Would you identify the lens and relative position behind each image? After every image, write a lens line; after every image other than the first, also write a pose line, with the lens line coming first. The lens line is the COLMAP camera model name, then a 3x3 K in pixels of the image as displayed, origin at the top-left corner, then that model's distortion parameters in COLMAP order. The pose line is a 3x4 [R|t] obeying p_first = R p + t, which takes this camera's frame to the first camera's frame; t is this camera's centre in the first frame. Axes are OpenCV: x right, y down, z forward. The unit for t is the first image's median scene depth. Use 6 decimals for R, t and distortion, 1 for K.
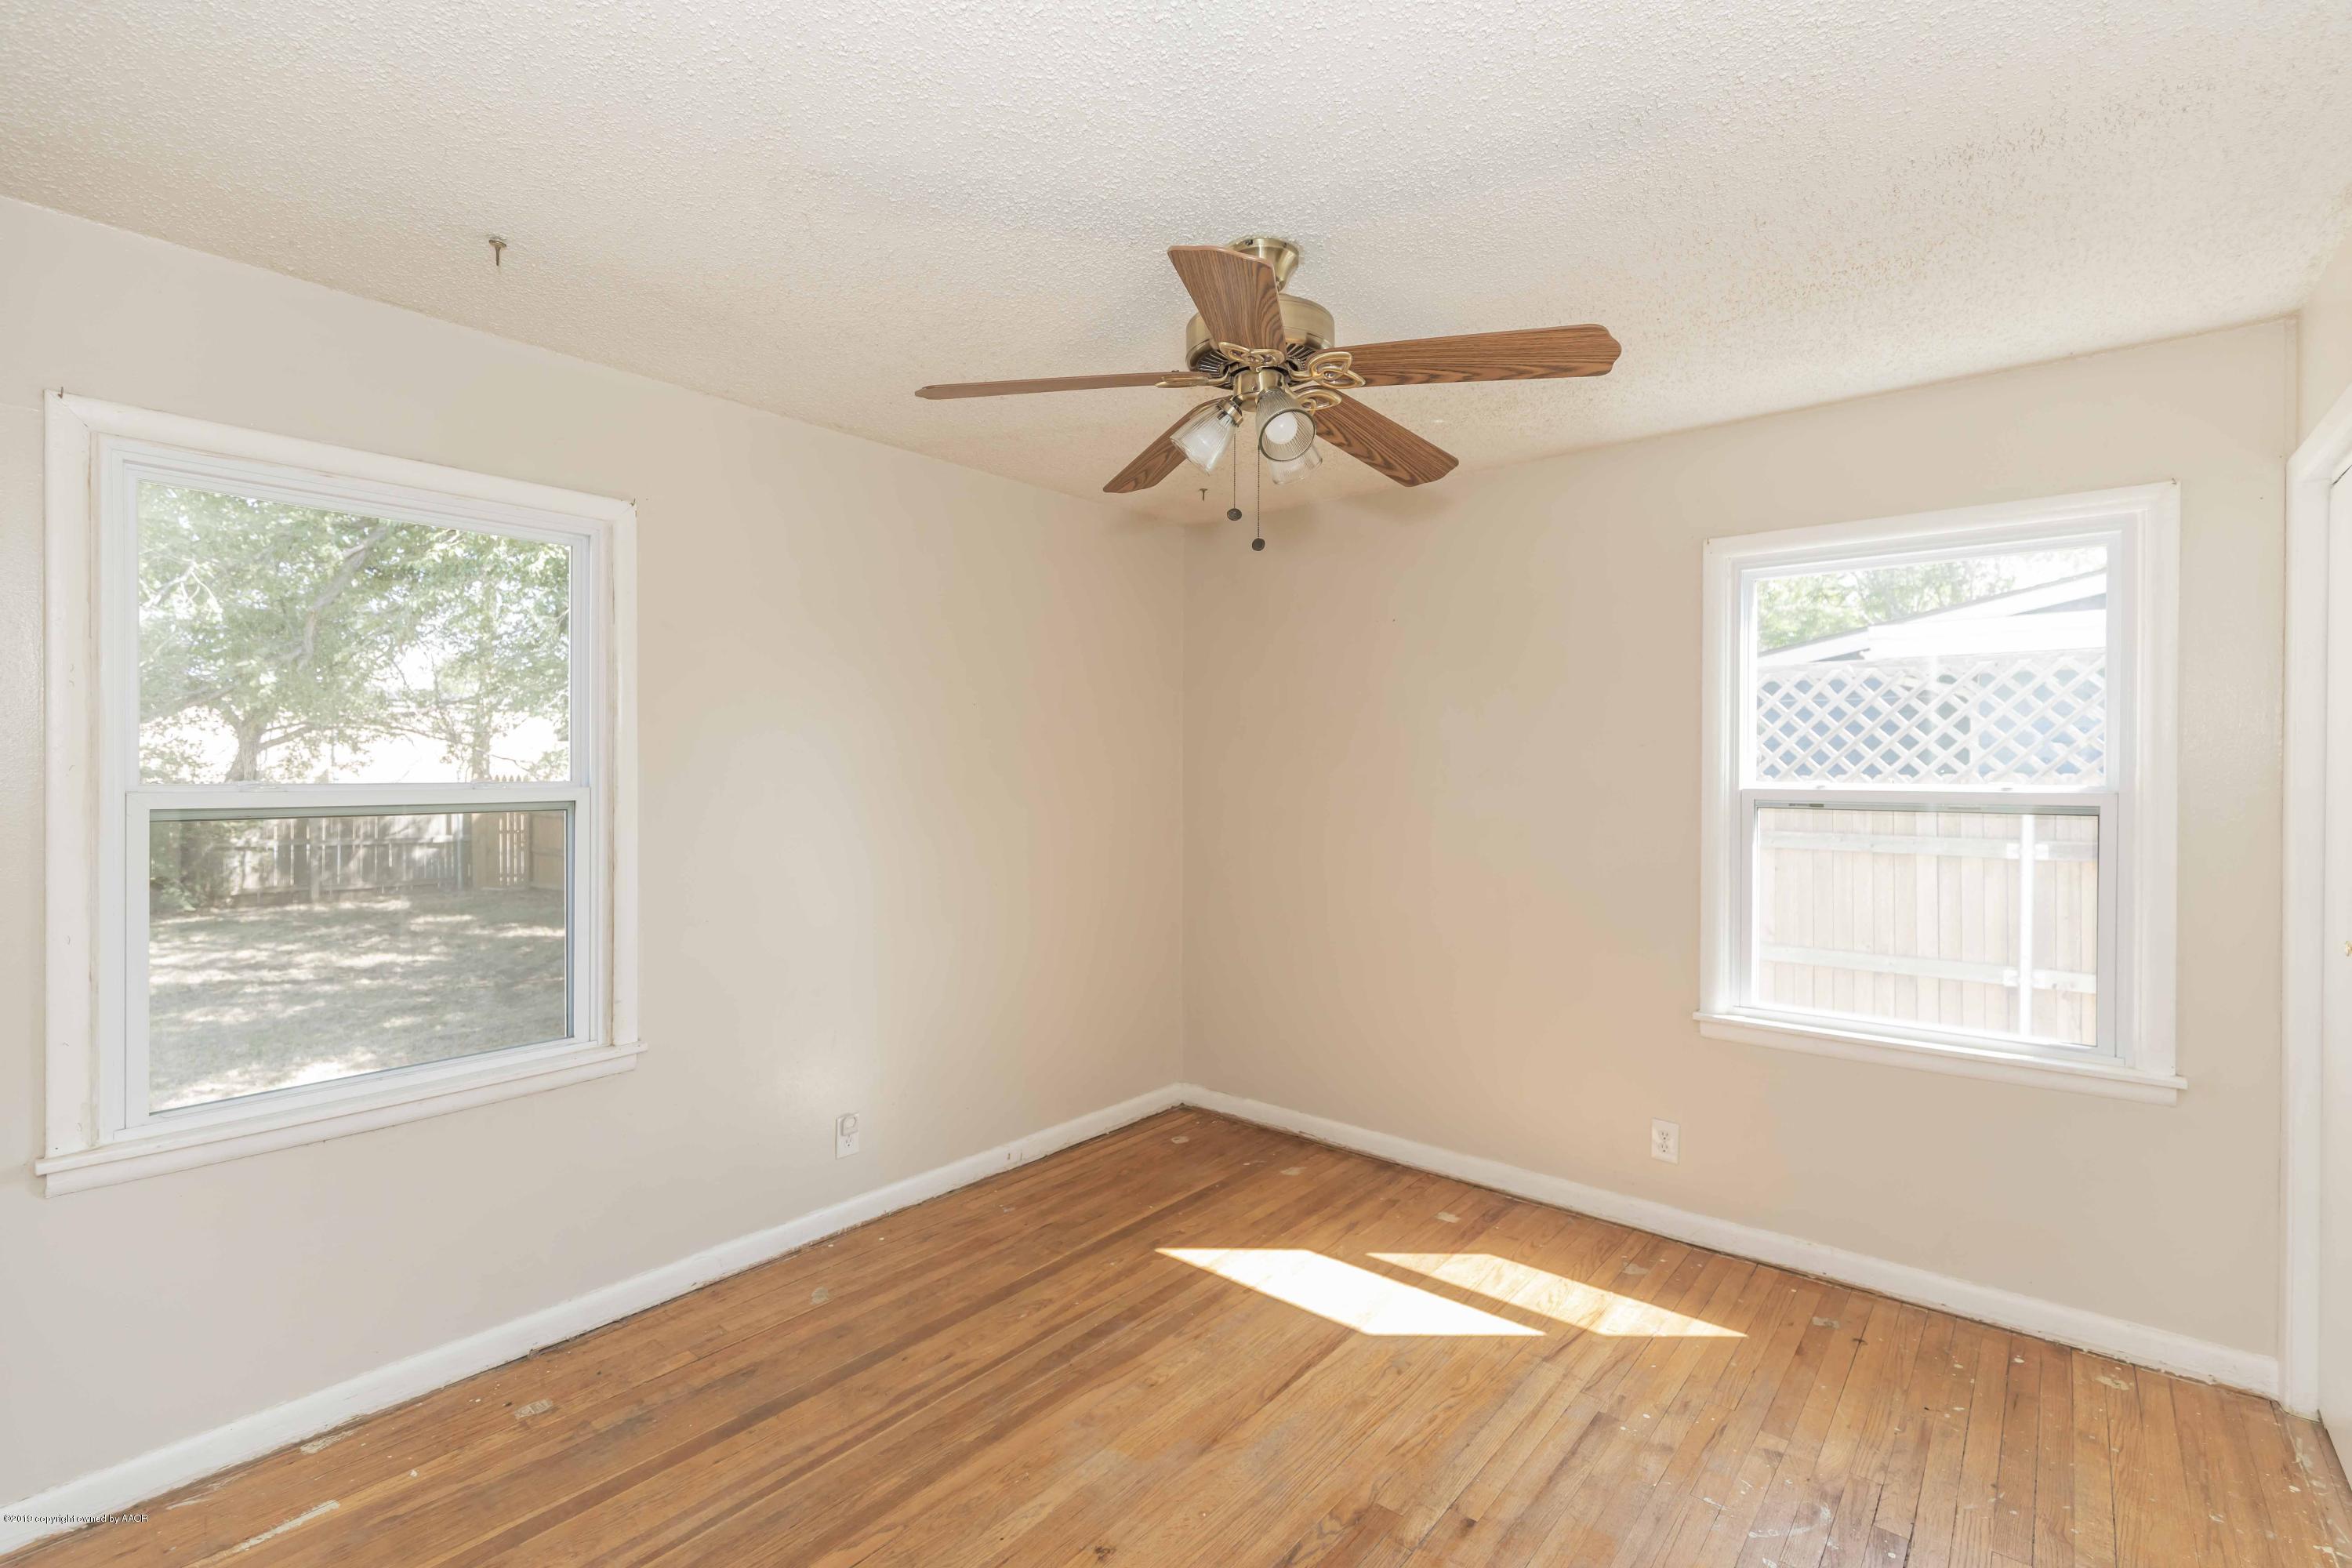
lens RADIAL K [[1054.3, 0, 1184.9], [0, 1054.3, 779.3], [0, 0, 1]] dist [0.001375, 0.000438]
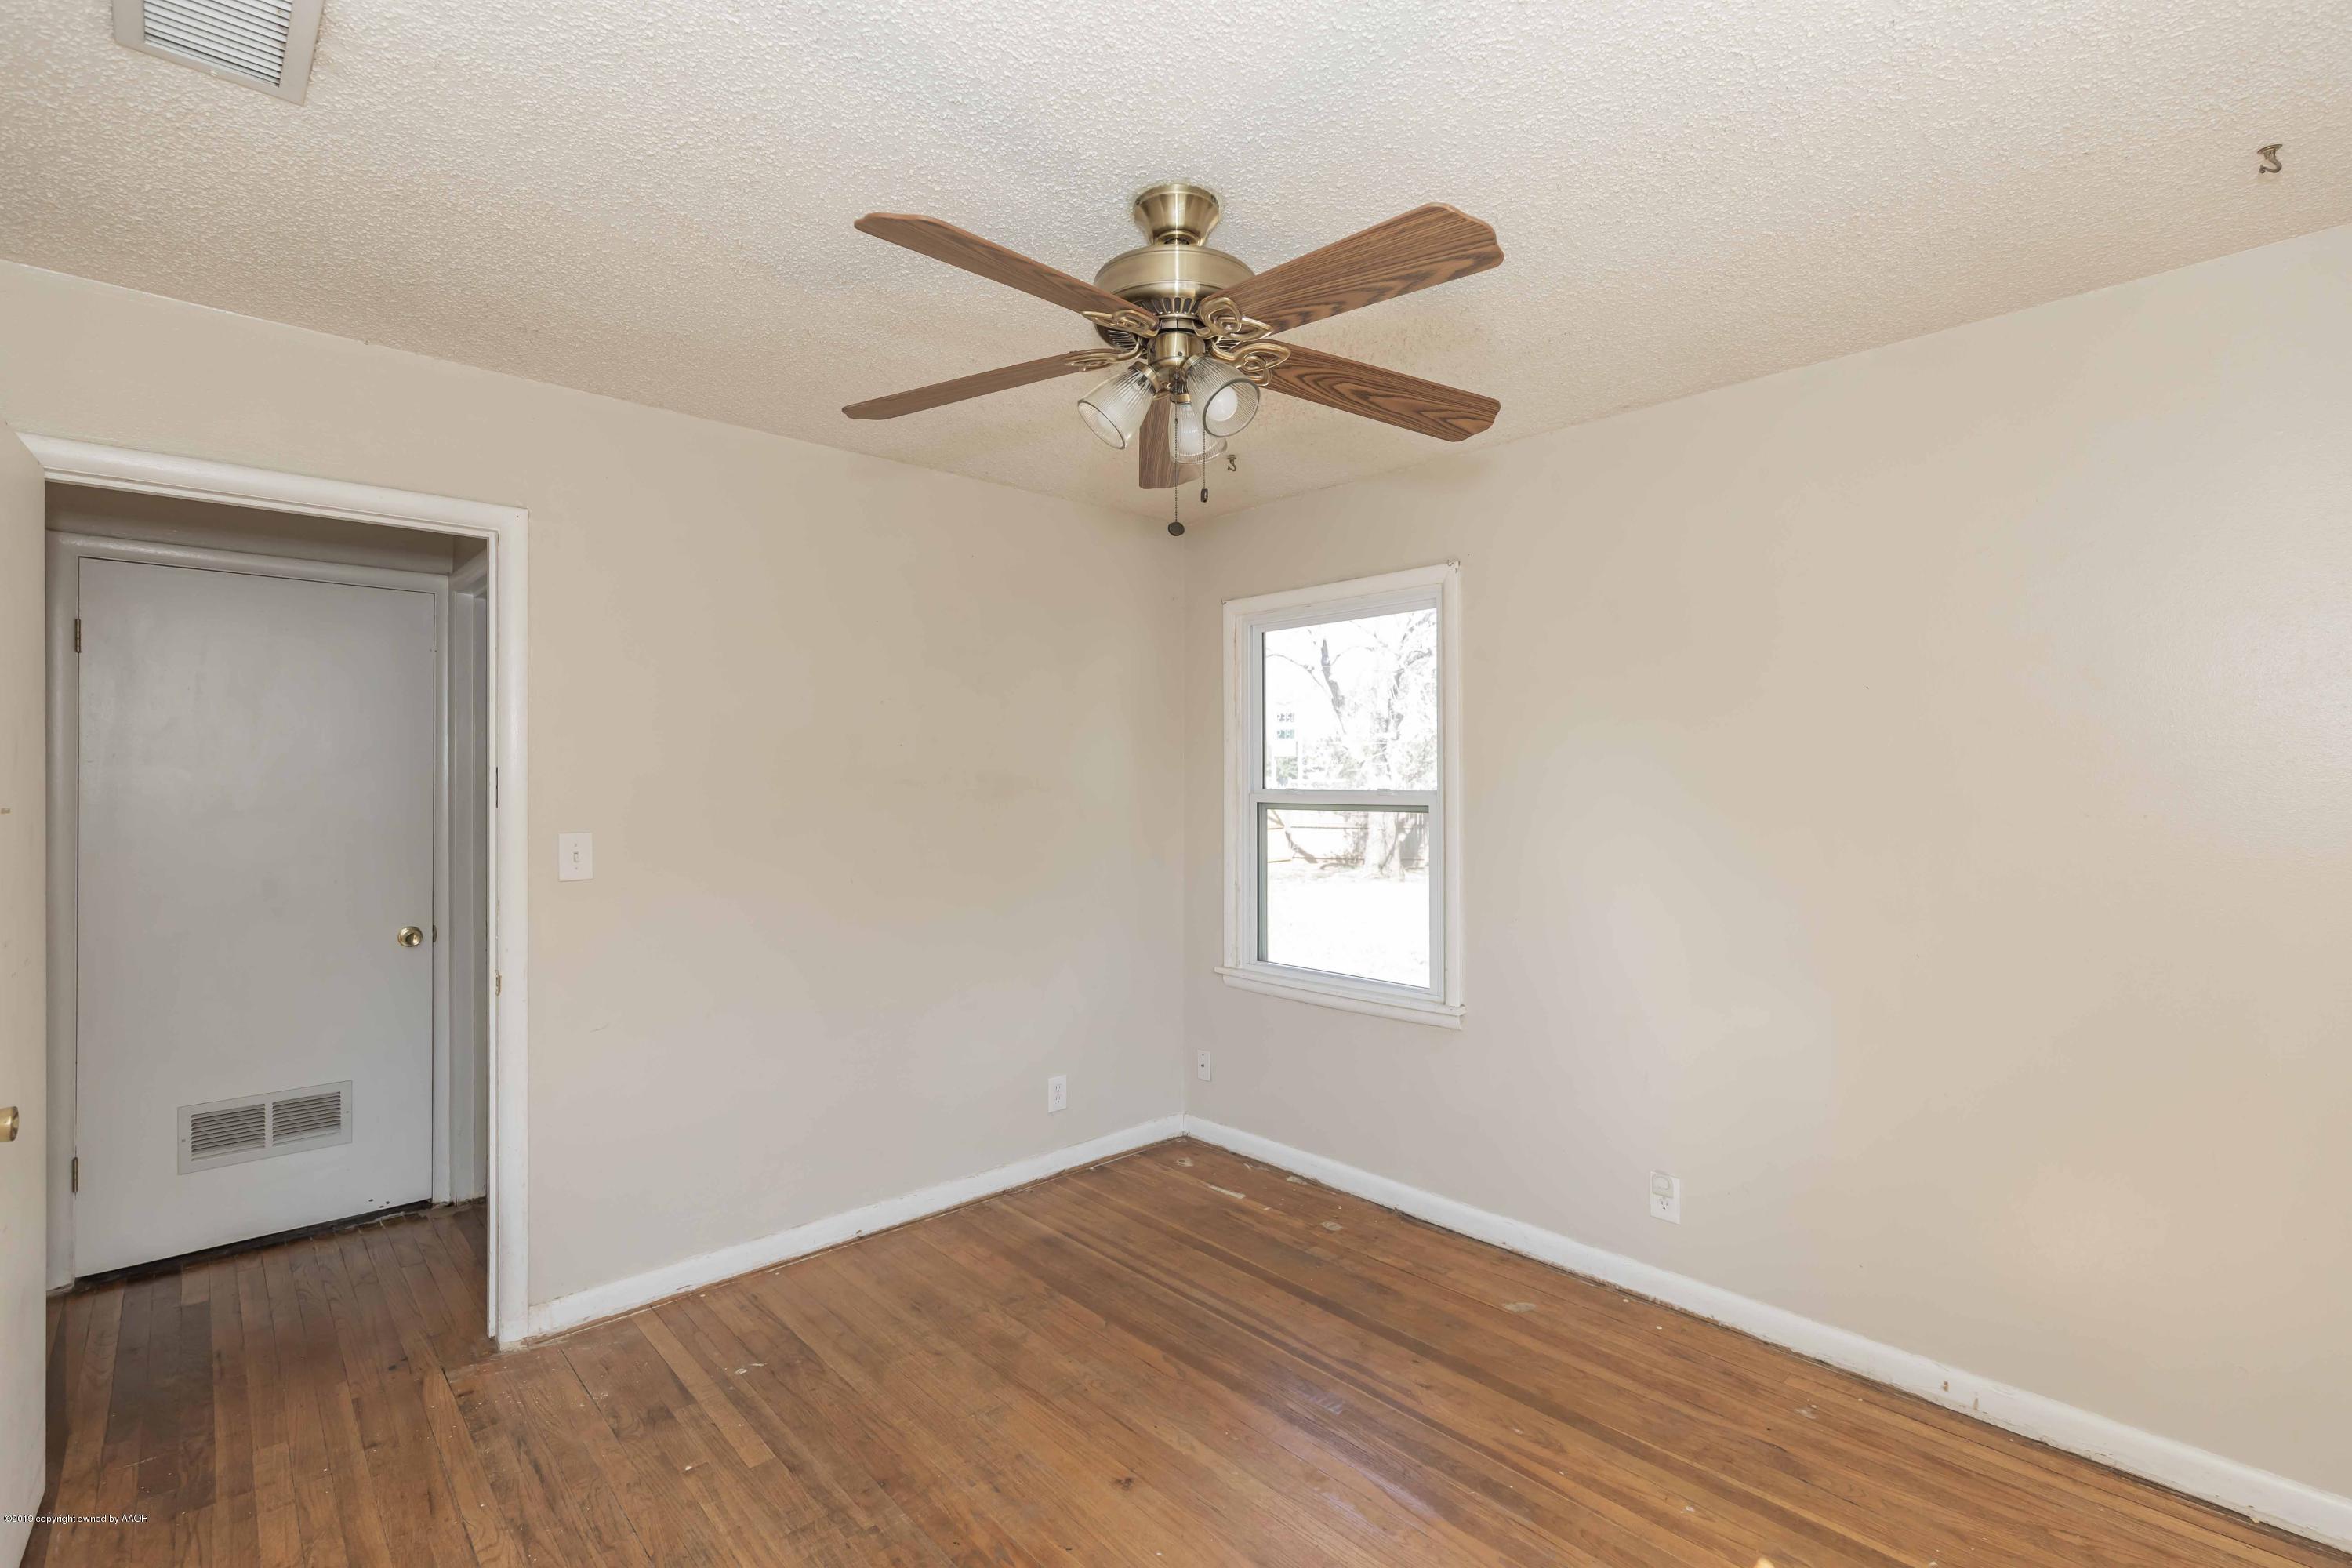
lens RADIAL K [[1054.3, 0, 1184.9], [0, 1054.3, 779.3], [0, 0, 1]] dist [0.001375, 0.000438]
pose [[-0.126430, -0.002775, -0.991972, 0.661789], [-0.010930, 0.999939, -0.001404, -0.006553], [0.991915, 0.010664, -0.126453, 0.773458]]
